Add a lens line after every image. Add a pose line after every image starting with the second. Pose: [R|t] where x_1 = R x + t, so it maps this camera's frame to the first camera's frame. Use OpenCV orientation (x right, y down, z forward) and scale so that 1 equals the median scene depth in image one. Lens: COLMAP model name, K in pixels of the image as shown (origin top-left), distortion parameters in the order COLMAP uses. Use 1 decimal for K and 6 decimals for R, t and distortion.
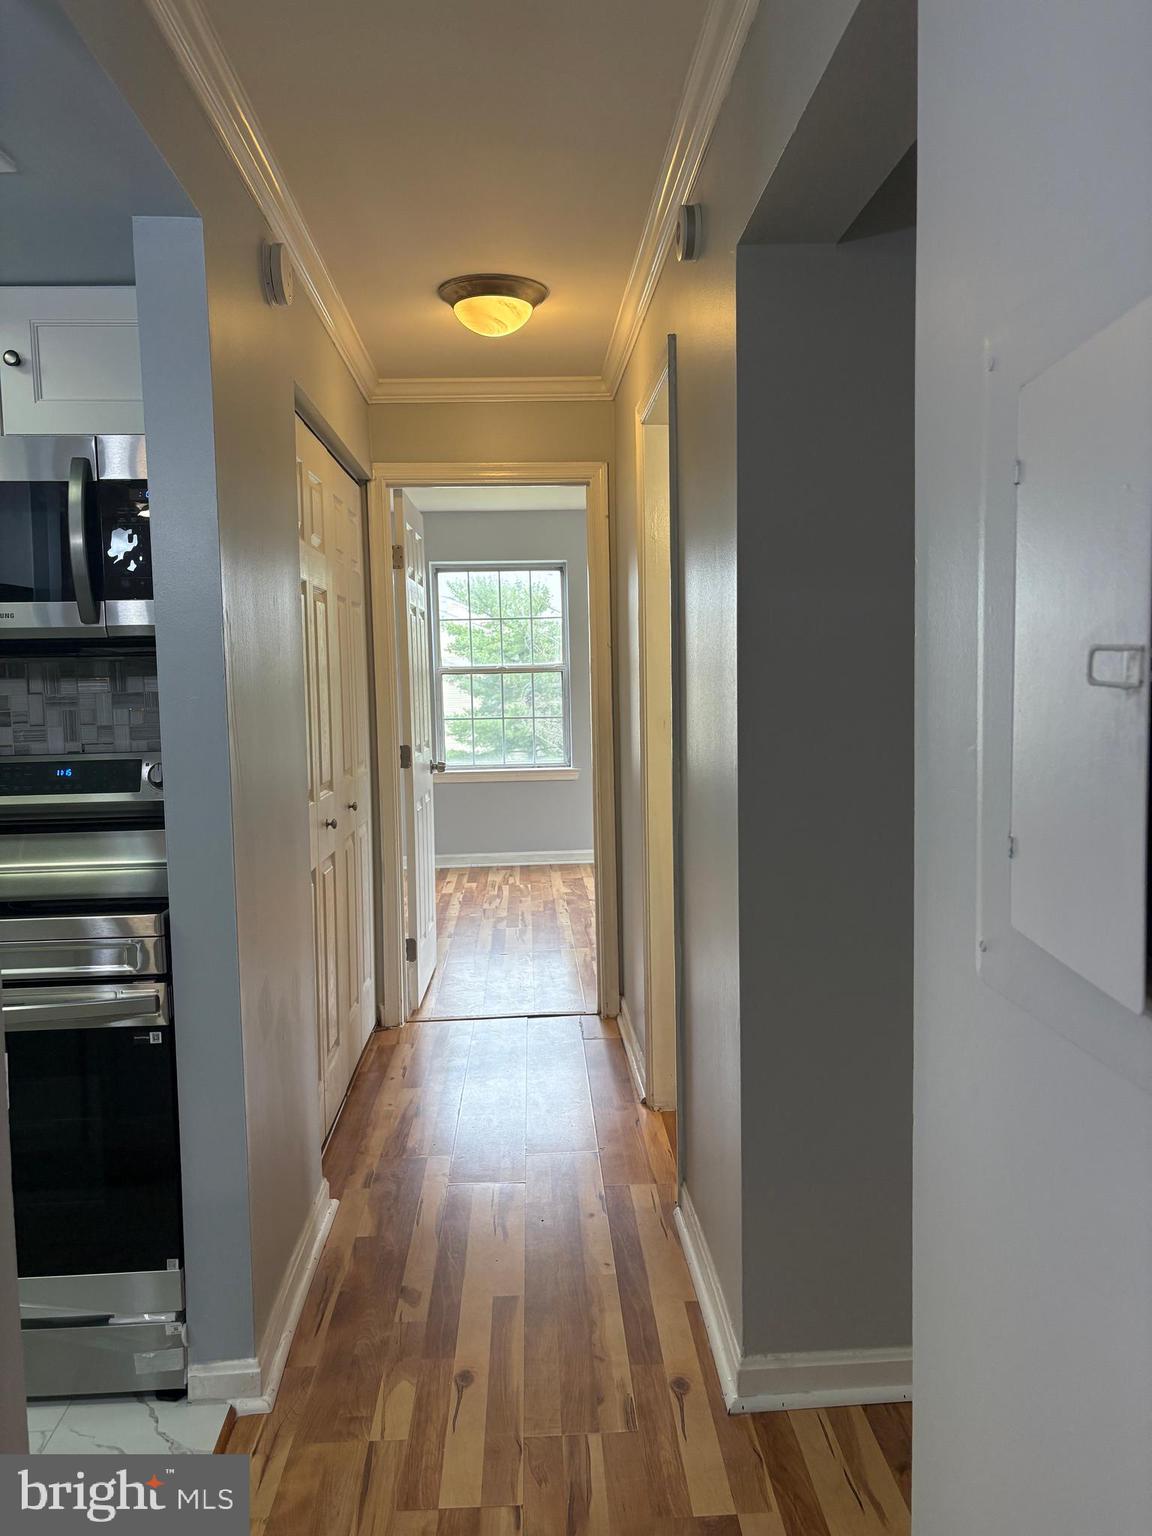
lens RADIAL K [[1157.2, 0, 578.2], [0, 1157.2, 770.3], [0, 0, 1]] dist [-0.002072, -0.000523]
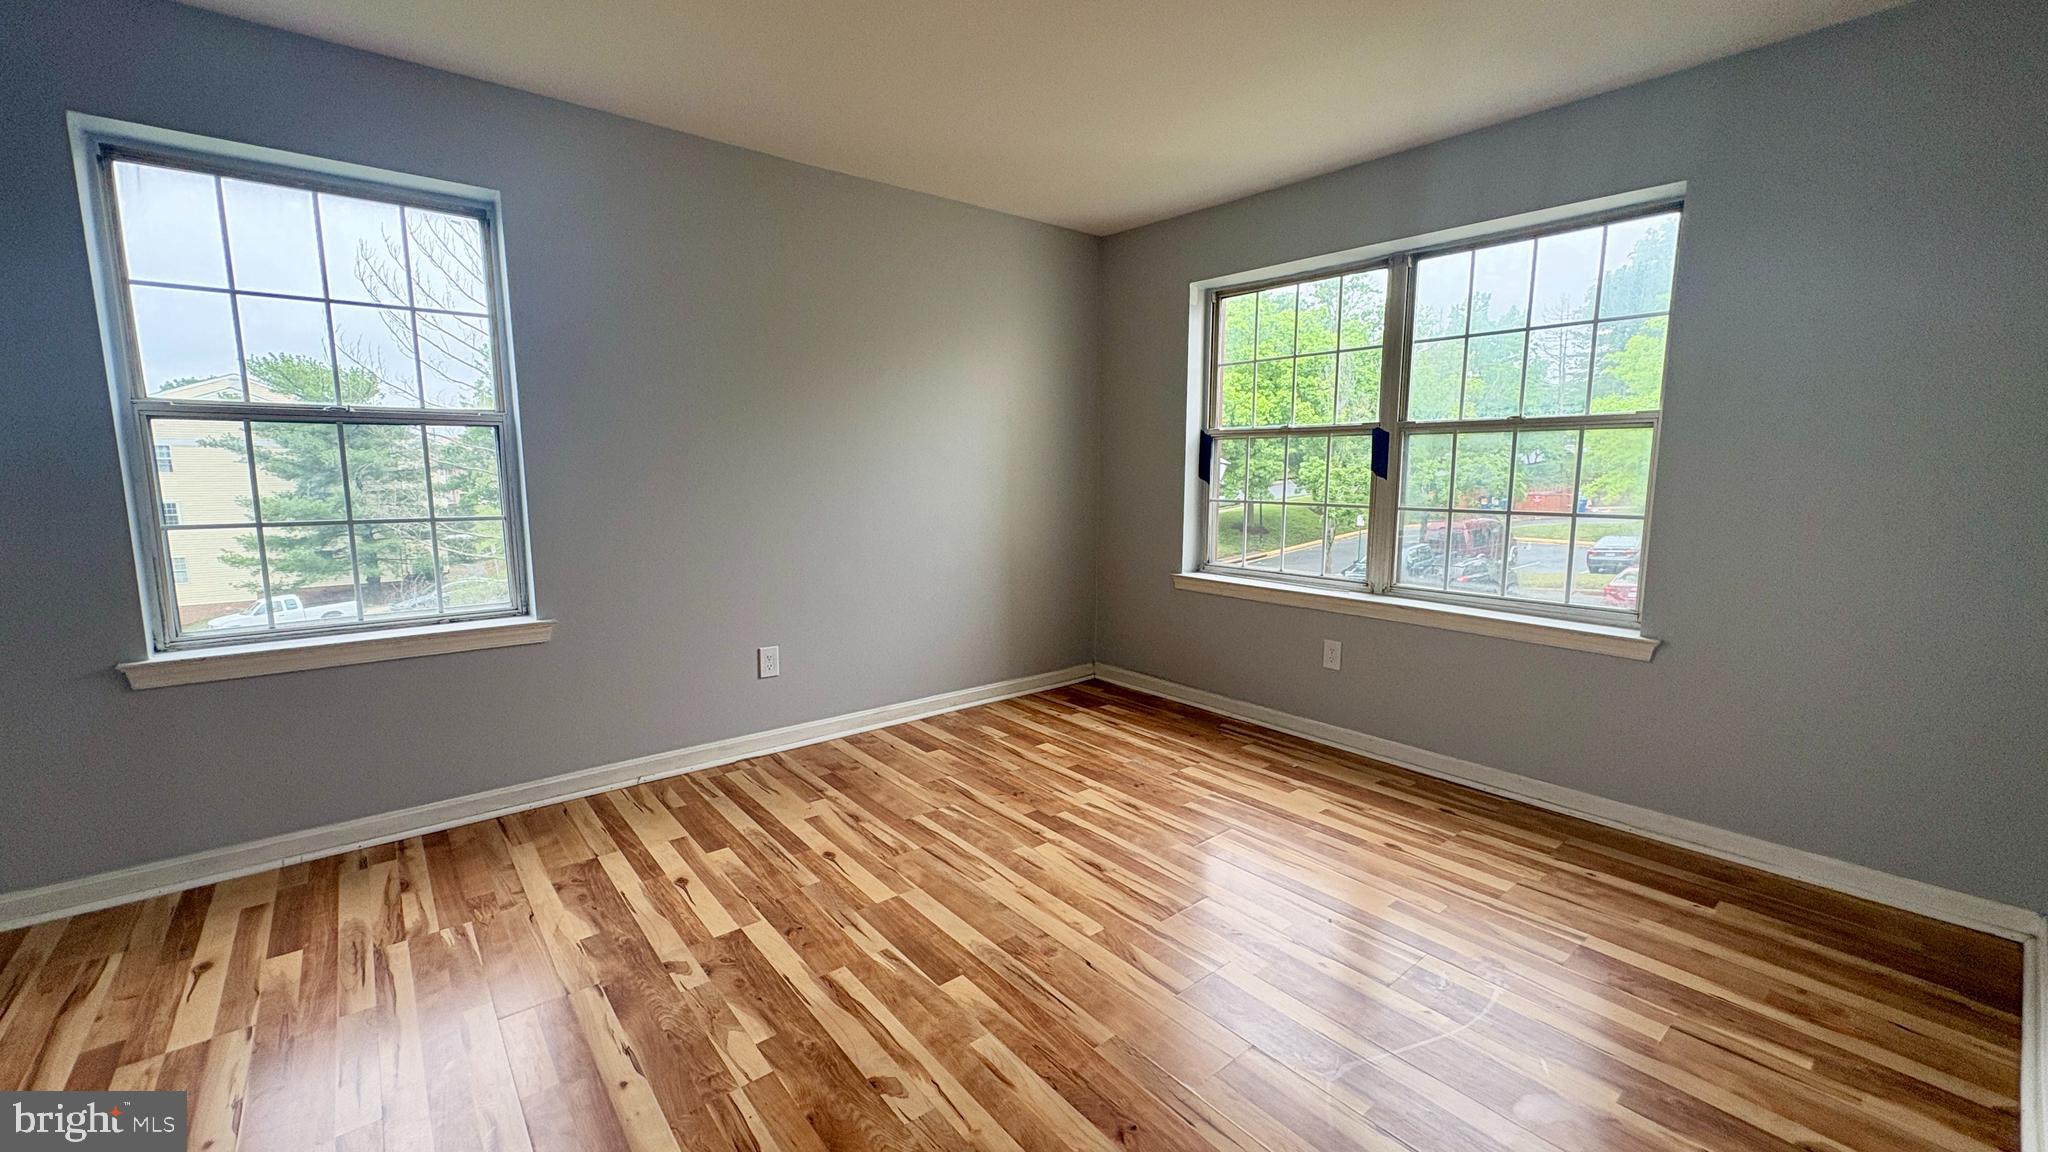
lens RADIAL K [[815.0, 0, 1038.5], [0, 815.0, 565.6], [0, 0, 1]] dist [0.000451, -0.000172]
pose [[0.794386, -0.058198, 0.604619, -0.047332], [0.025324, 0.997707, 0.062763, -0.044480], [-0.606885, -0.034547, 0.794038, 0.613454]]
